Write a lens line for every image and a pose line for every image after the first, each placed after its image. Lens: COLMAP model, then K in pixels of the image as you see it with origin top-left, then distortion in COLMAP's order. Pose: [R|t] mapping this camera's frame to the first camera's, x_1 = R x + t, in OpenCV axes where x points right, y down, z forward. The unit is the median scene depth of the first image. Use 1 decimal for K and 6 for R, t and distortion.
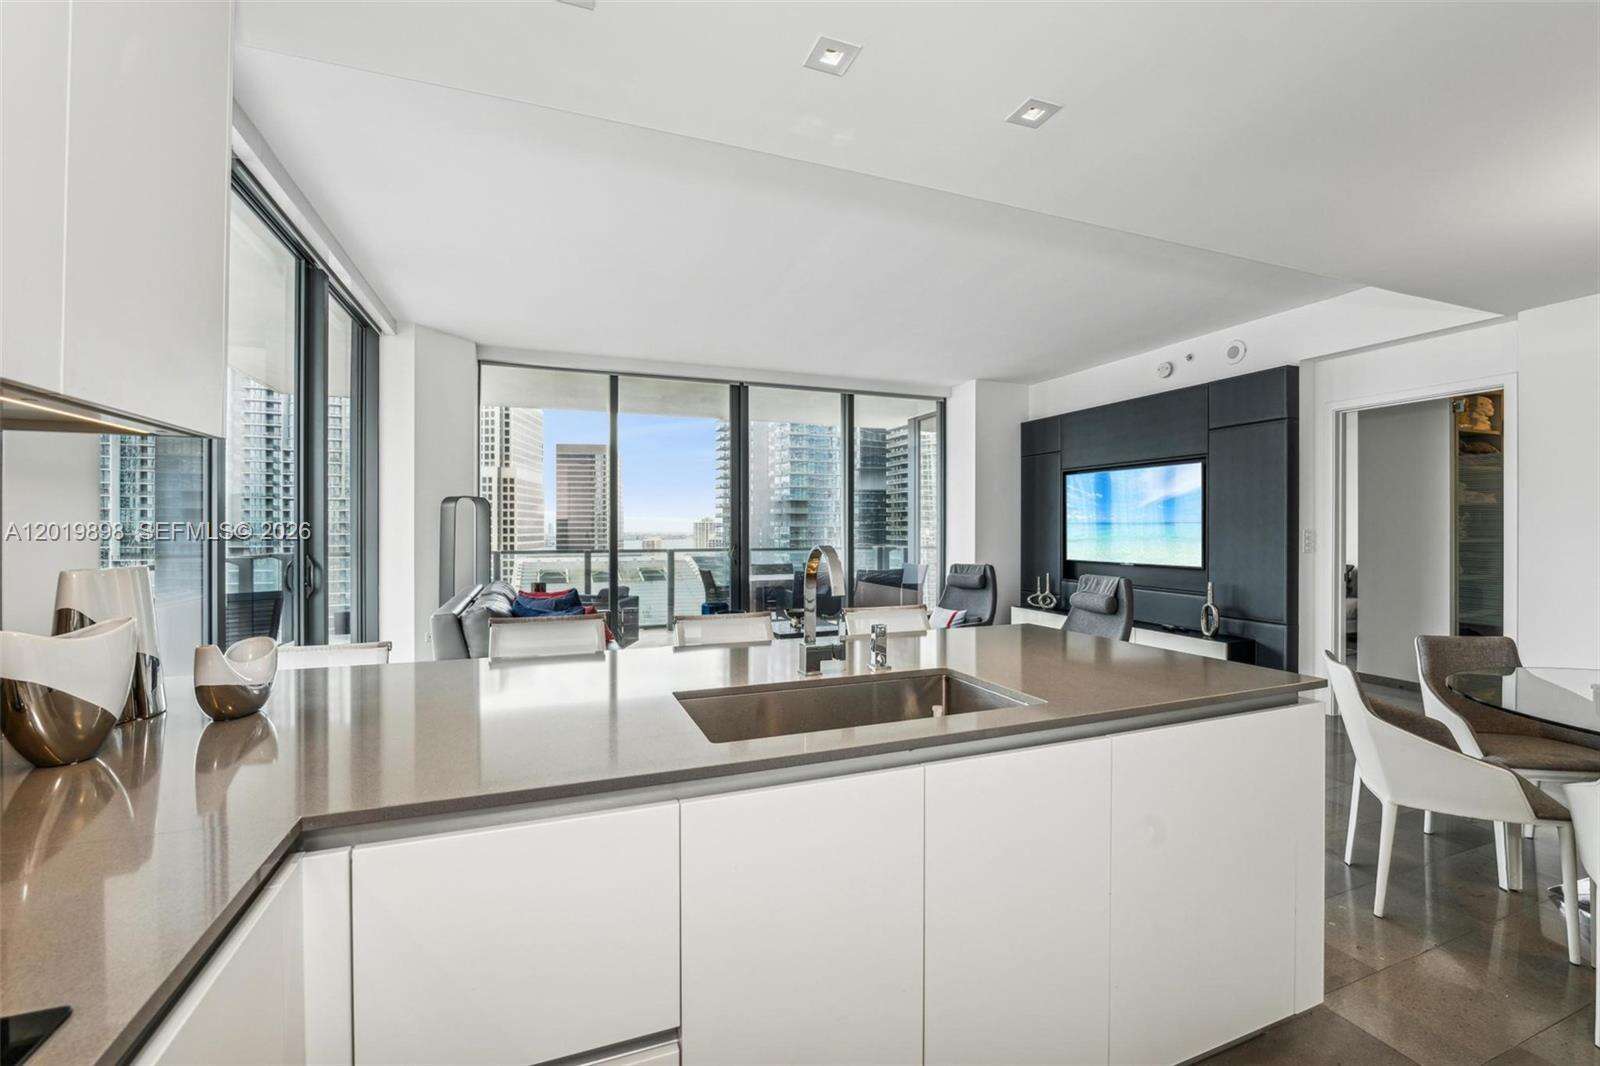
lens RADIAL K [[607.6, 0, 823.3], [0, 607.6, 528.4], [0, 0, 1]] dist [-0.003199, -0.000076]
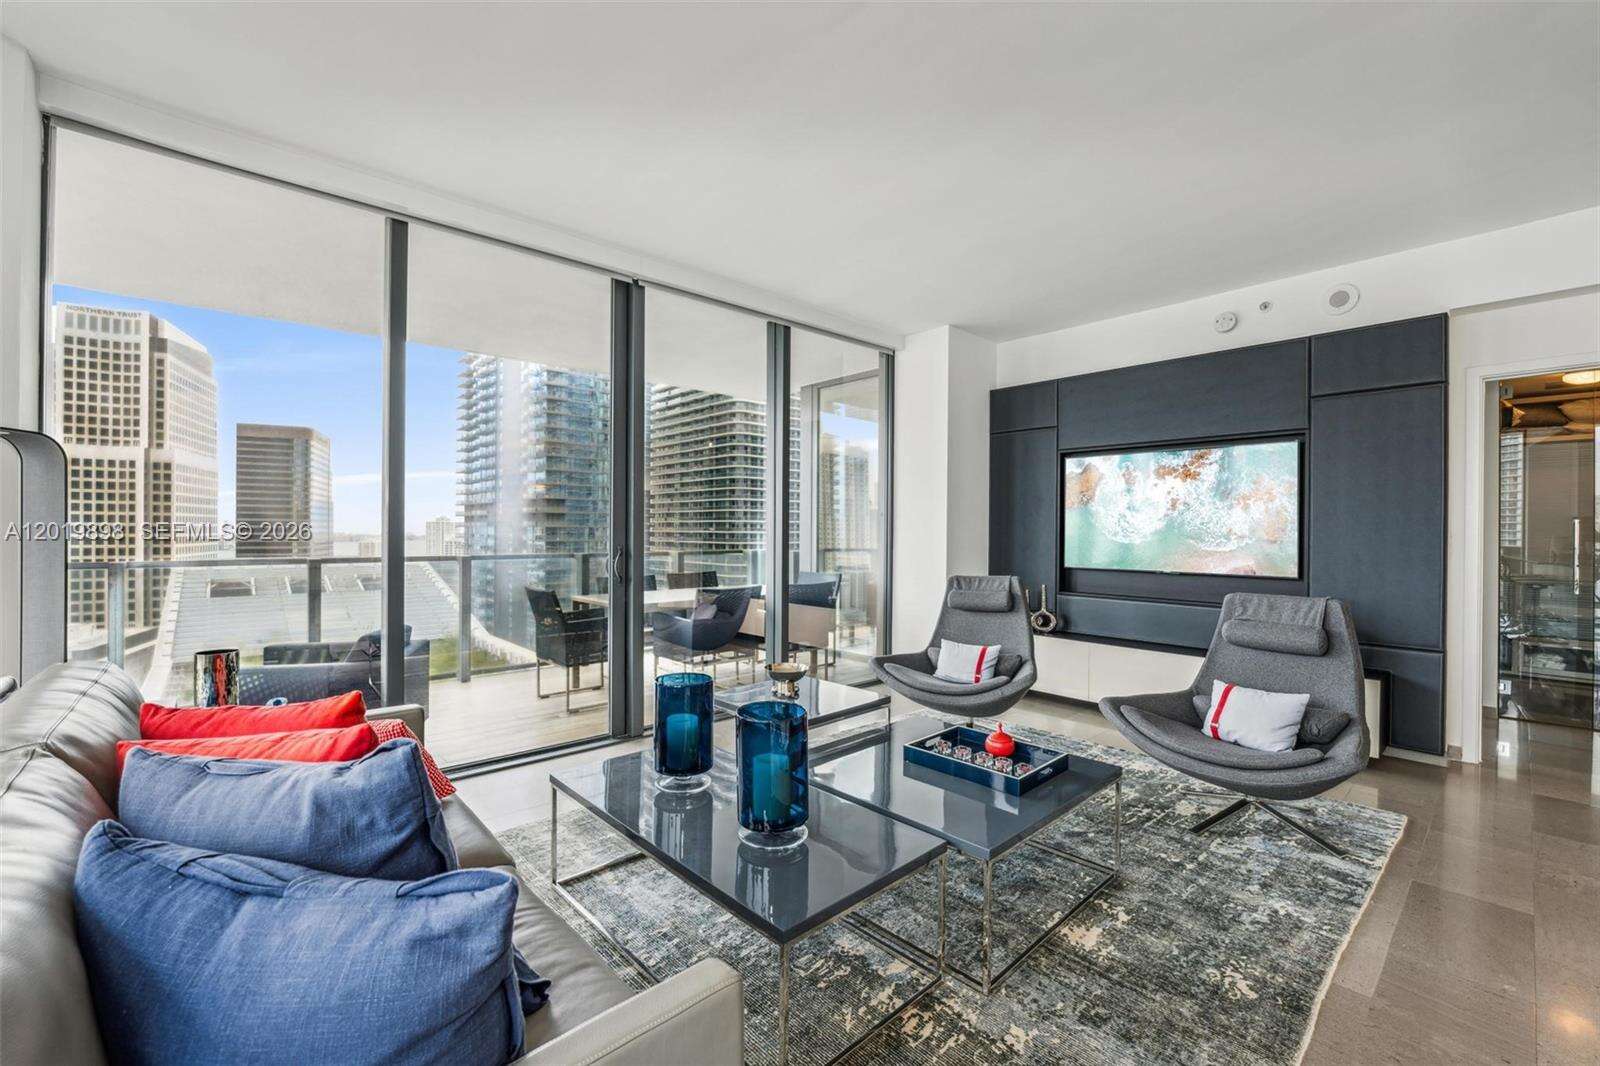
lens RADIAL K [[605.7, 0, 788.1], [0, 605.7, 530.5], [0, 0, 1]] dist [-0.010223, 0.000118]
pose [[0.946213, 0.005084, 0.323505, -0.177865], [-0.005476, 0.999985, 0.000302, 0.006831], [-0.323499, -0.002057, 0.946226, 0.373151]]
